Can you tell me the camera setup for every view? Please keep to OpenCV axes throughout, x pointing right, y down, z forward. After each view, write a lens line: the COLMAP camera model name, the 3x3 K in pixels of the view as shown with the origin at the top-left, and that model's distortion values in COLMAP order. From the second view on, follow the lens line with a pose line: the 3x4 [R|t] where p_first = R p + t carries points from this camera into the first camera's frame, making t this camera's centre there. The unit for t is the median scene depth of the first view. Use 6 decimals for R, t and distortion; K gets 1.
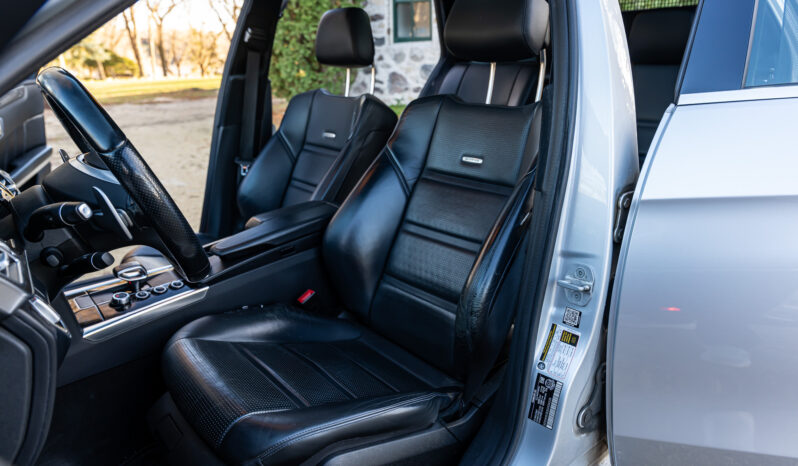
lens RADIAL K [[555.7, 0, 400.0], [0, 555.7, 232.2], [0, 0, 1]] dist [0.003624, -0.005869]
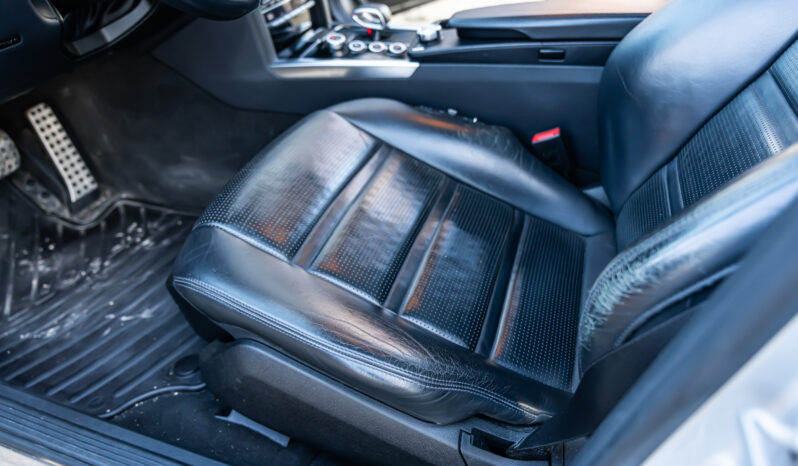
lens RADIAL K [[555.7, 0, 394.5], [0, 555.7, 232.2], [0, 0, 1]] dist [0.003624, -0.005869]
pose [[0.533253, 0.524041, -0.664095, 0.243092], [-0.259486, 0.848506, 0.461200, -0.043308], [0.805176, -0.073613, 0.588449, 0.537458]]
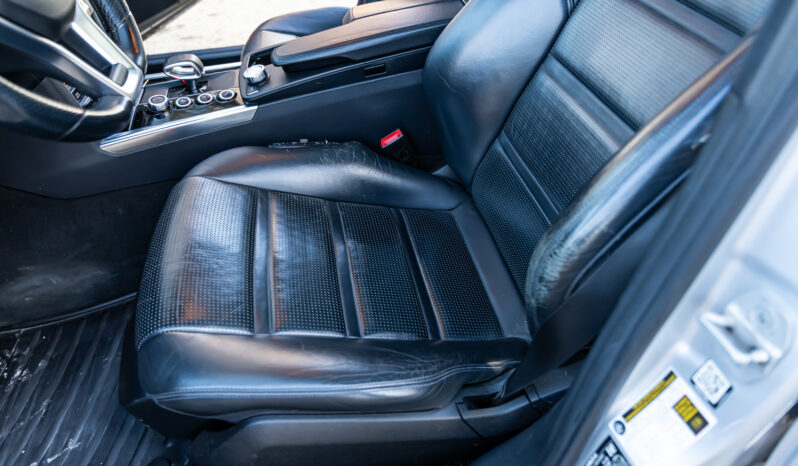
lens RADIAL K [[555.7, 0, 396.3], [0, 555.7, 233.8], [0, 0, 1]] dist [0.003624, -0.005869]
pose [[0.879609, 0.294305, -0.373727, 0.162340], [-0.115341, 0.894148, 0.432662, -0.098904], [0.461501, -0.337468, 0.820446, 0.407823]]
